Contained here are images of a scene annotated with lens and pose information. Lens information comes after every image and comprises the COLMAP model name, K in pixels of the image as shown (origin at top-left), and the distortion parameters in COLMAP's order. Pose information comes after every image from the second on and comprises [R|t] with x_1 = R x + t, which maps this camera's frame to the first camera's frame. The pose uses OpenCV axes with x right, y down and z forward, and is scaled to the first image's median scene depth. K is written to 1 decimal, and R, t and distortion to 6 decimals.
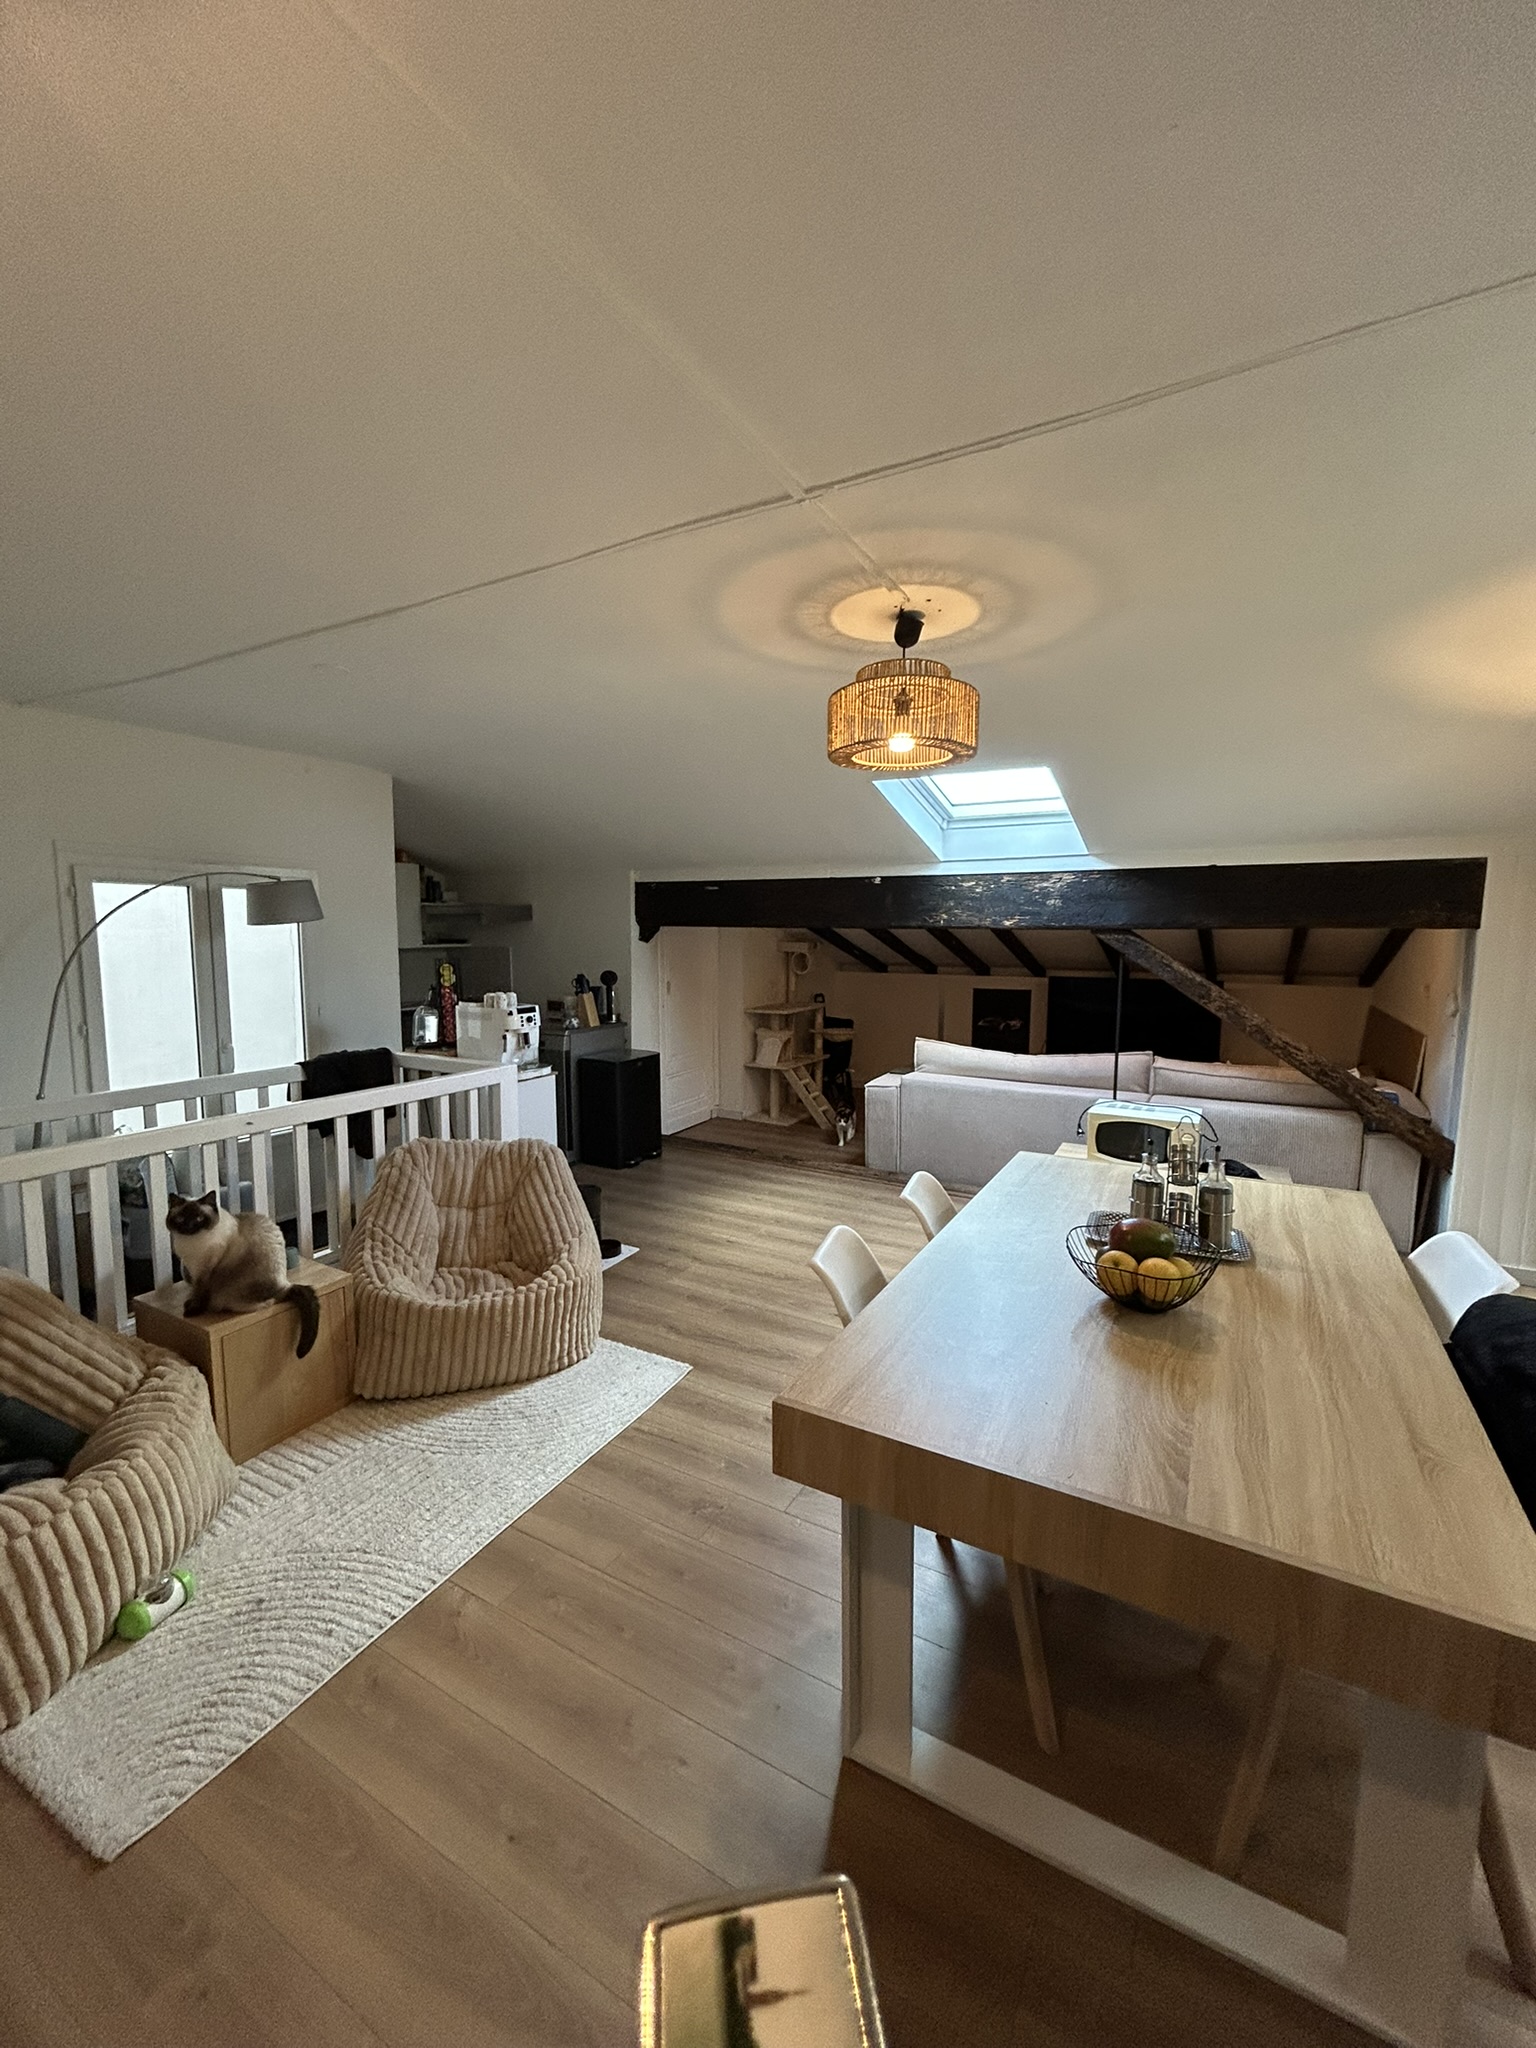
lens RADIAL K [[819.9, 0, 771.2], [0, 819.9, 1016.4], [0, 0, 1]] dist [0.000763, 0.000077]
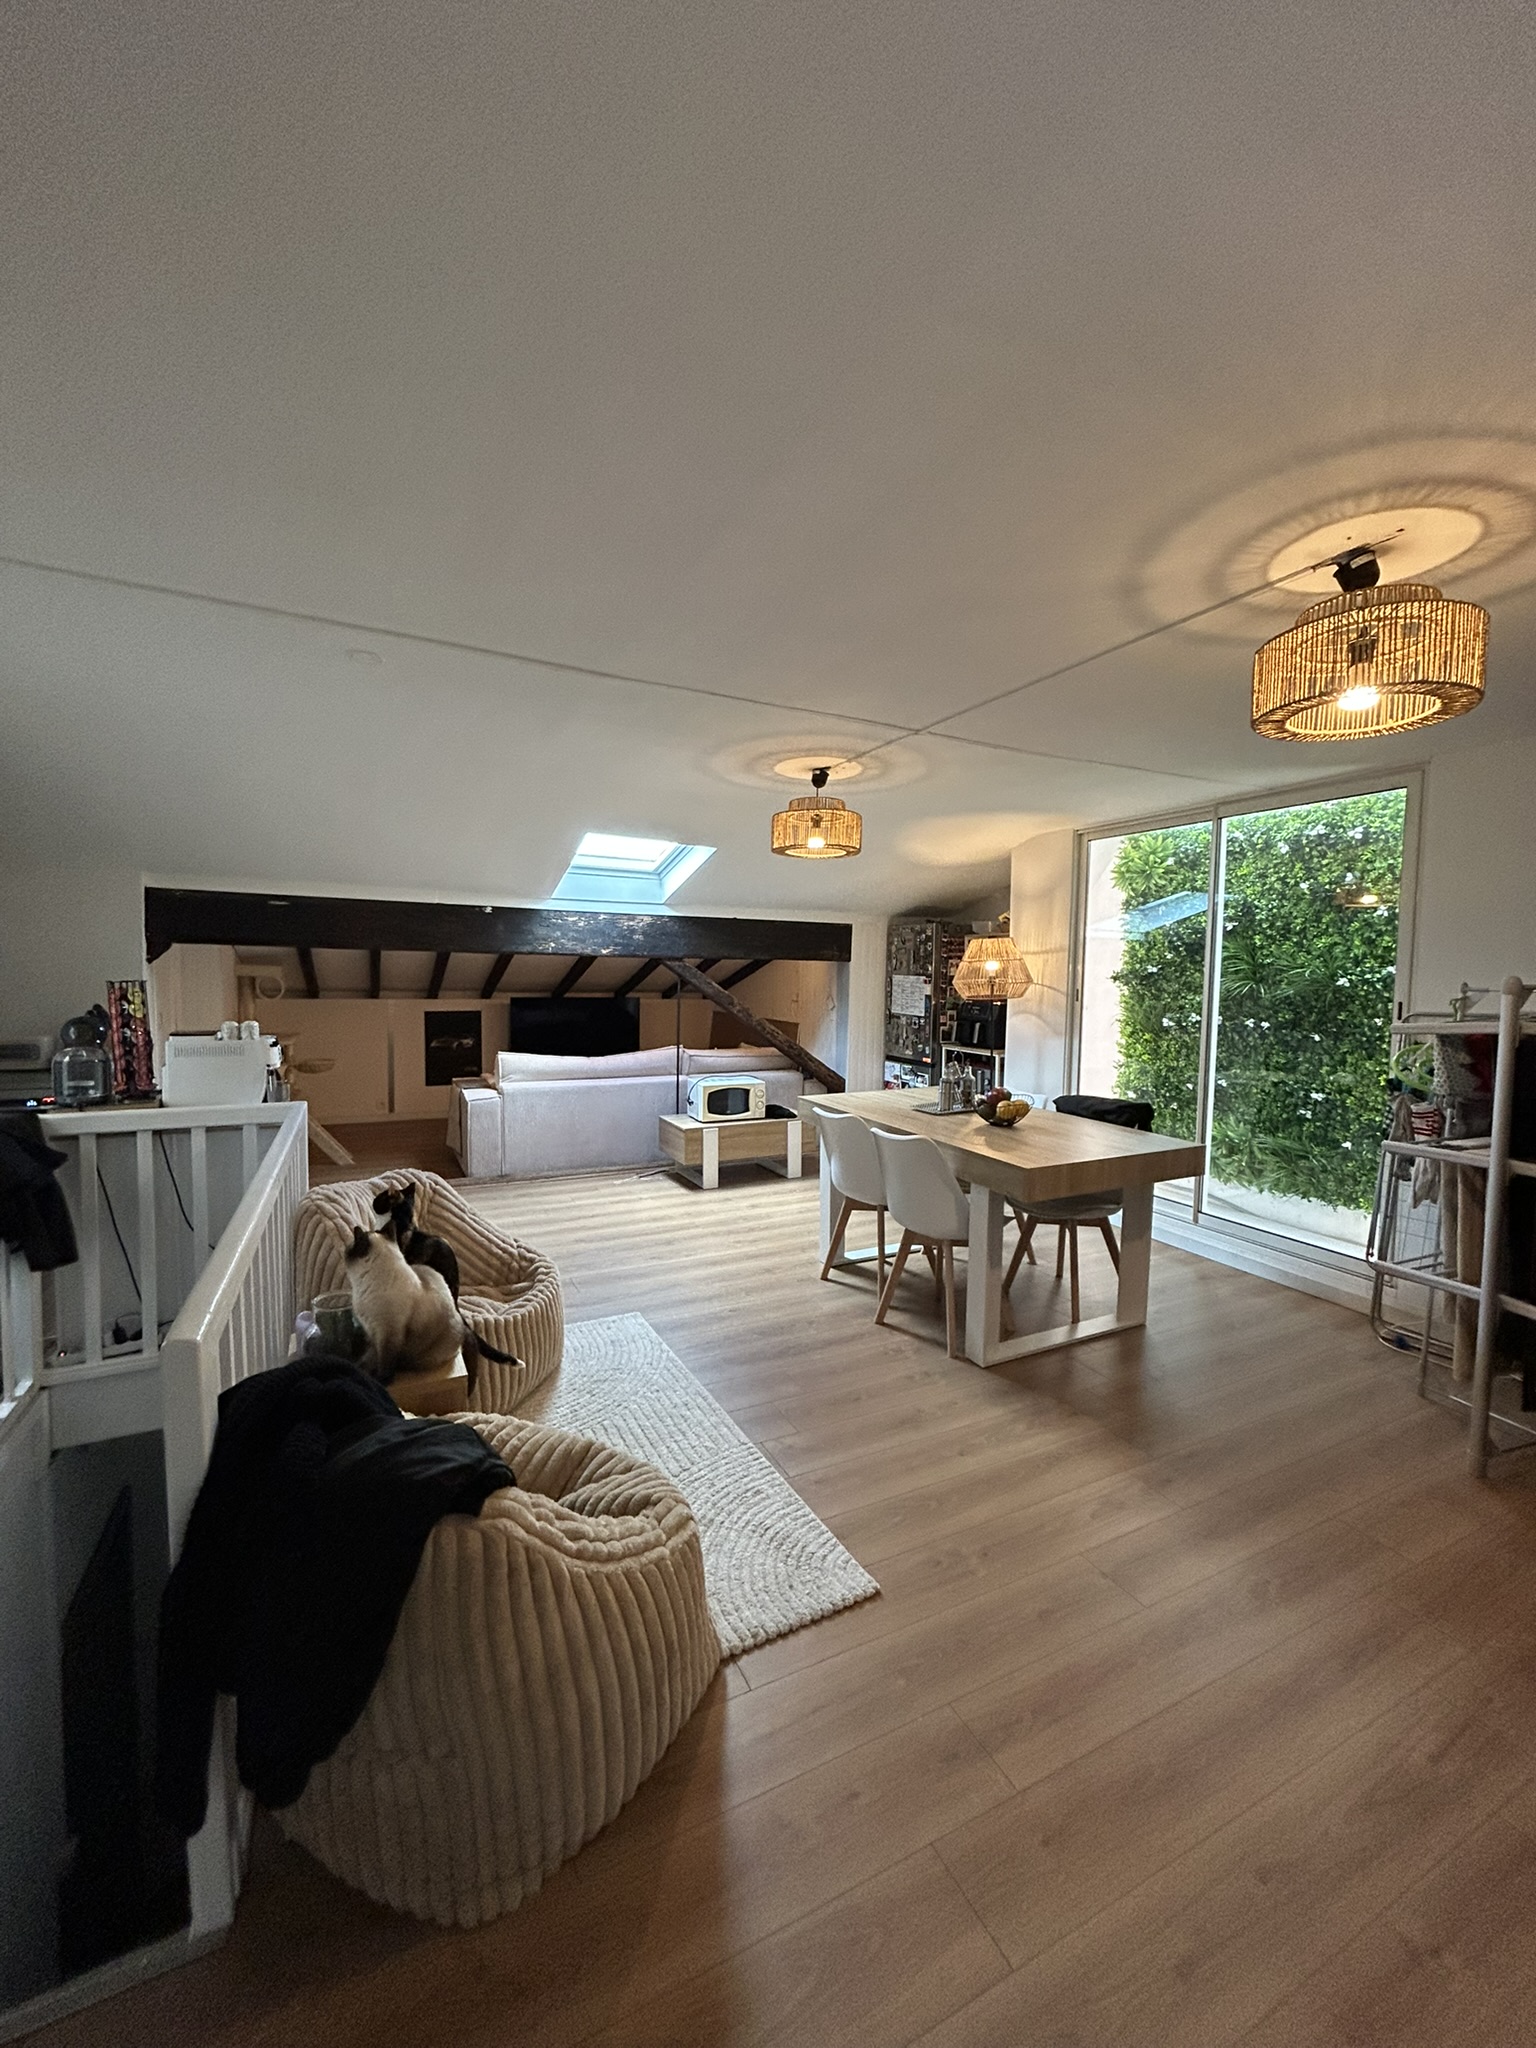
lens RADIAL K [[819.9, 0, 771.2], [0, 819.9, 1016.4], [0, 0, 1]] dist [0.000763, 0.000077]
pose [[0.560387, -0.040360, 0.827247, -0.633239], [0.067705, 0.997701, 0.002813, -0.000777], [-0.825459, 0.054432, 0.561831, 0.086618]]
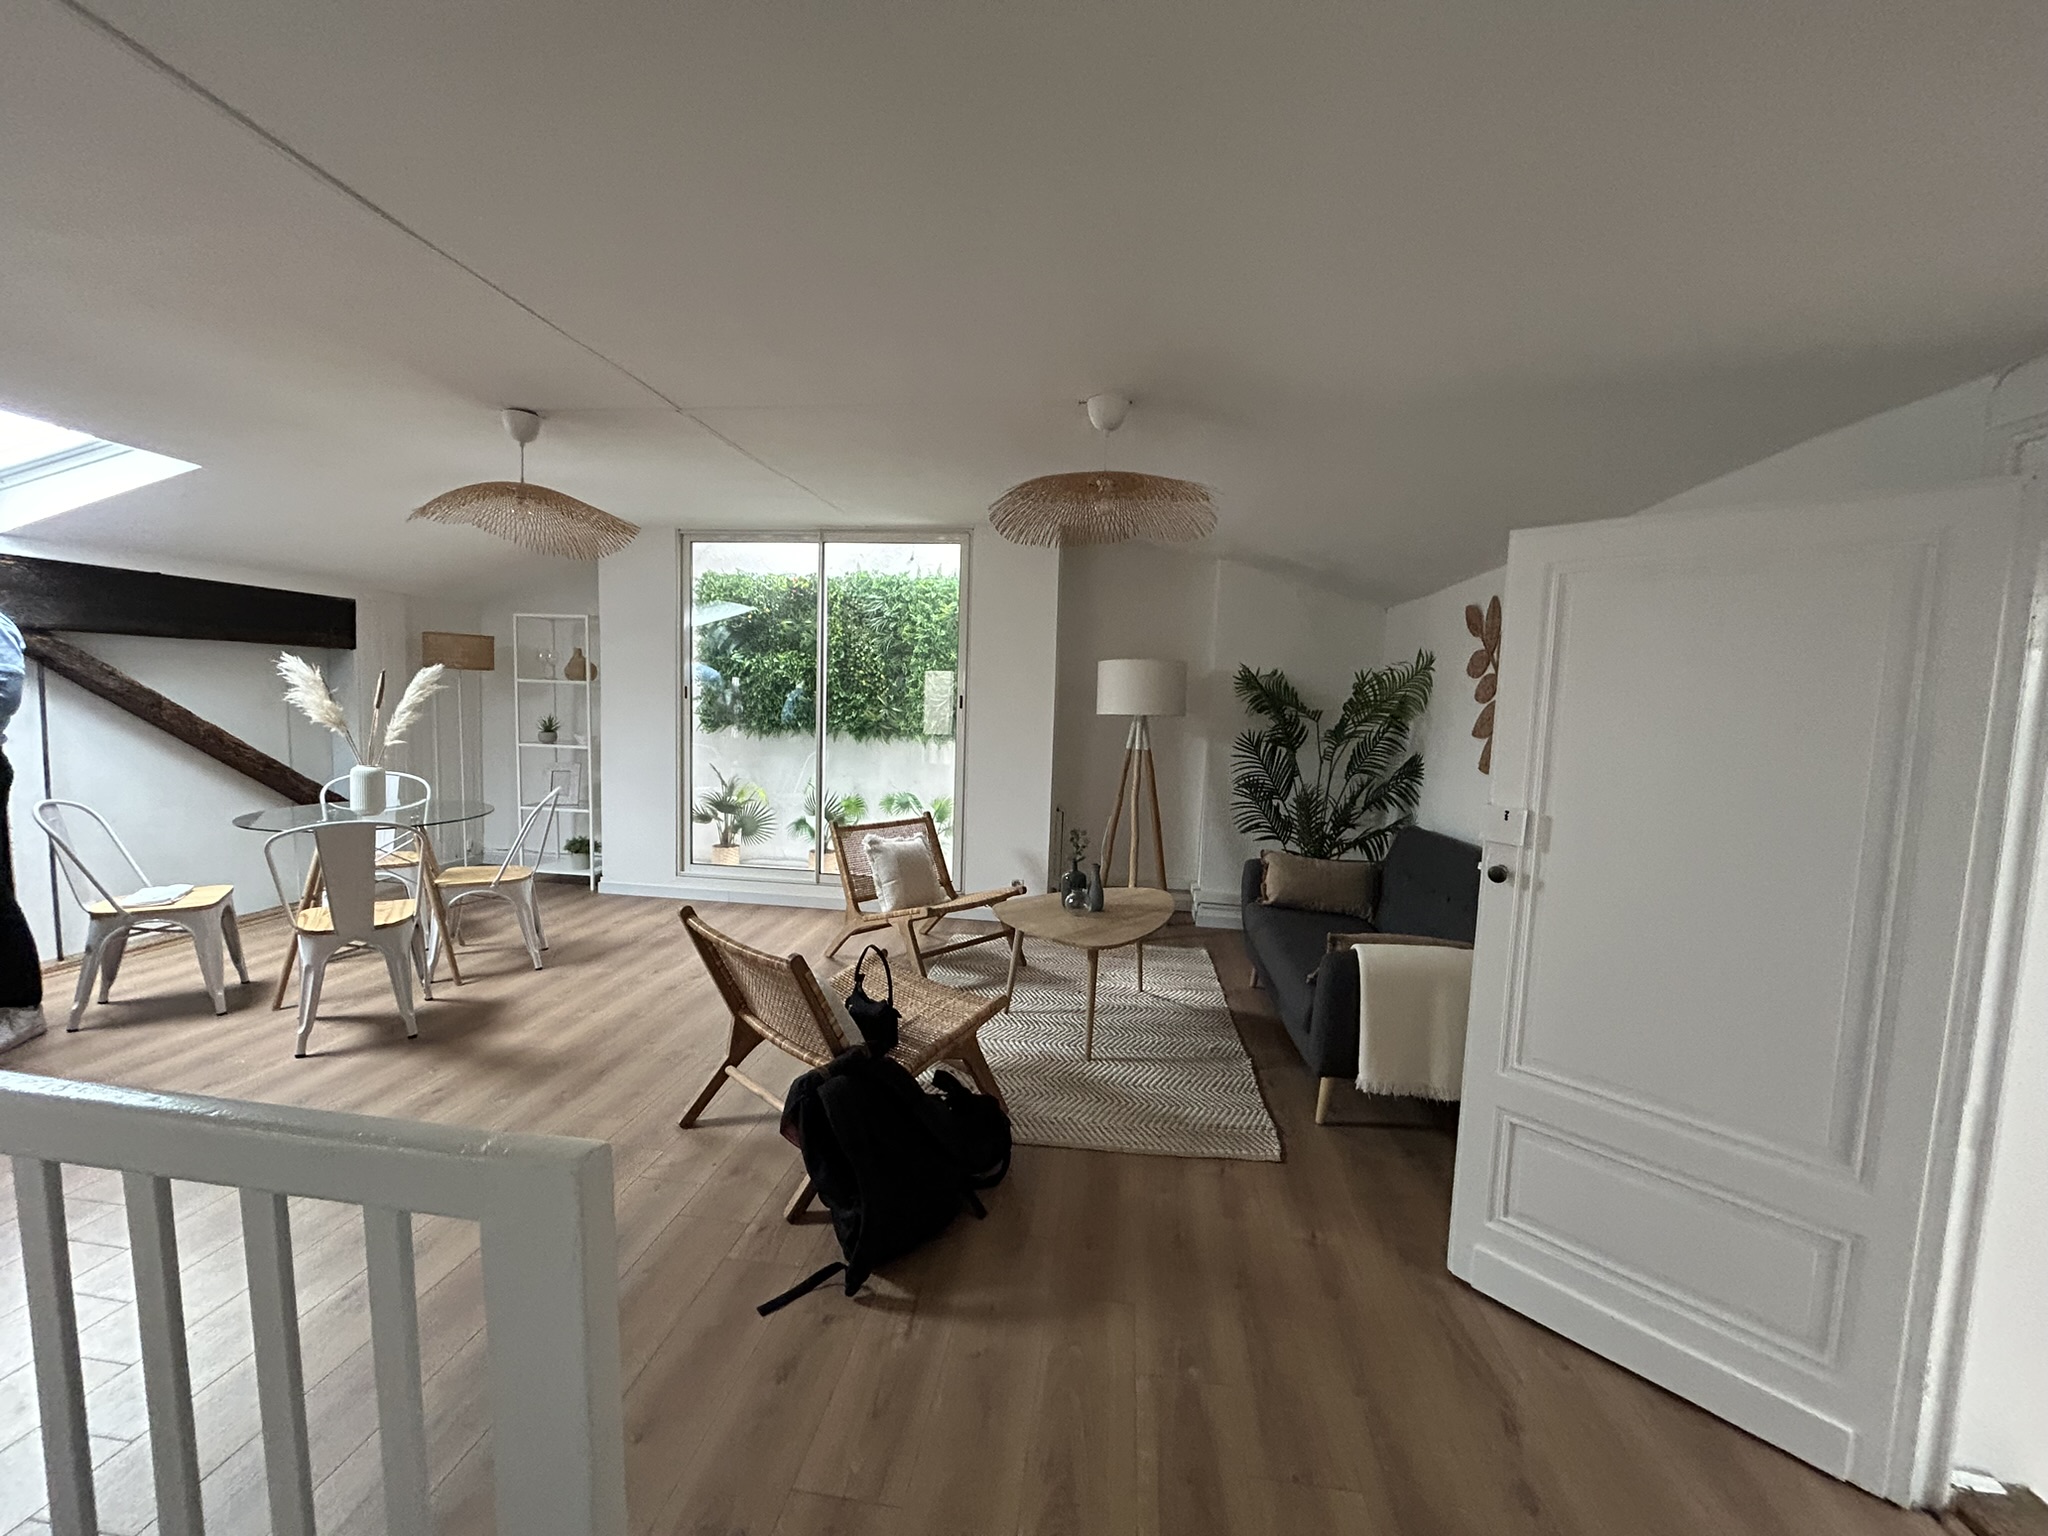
lens RADIAL K [[819.9, 0, 1016.6], [0, 819.9, 772.8], [0, 0, 1]] dist [0.000763, 0.000077]
pose [[-0.366450, -0.091082, 0.925969, -0.717504], [0.065986, 0.990147, 0.123509, 0.001529], [-0.928095, 0.106361, -0.356830, 0.370809]]
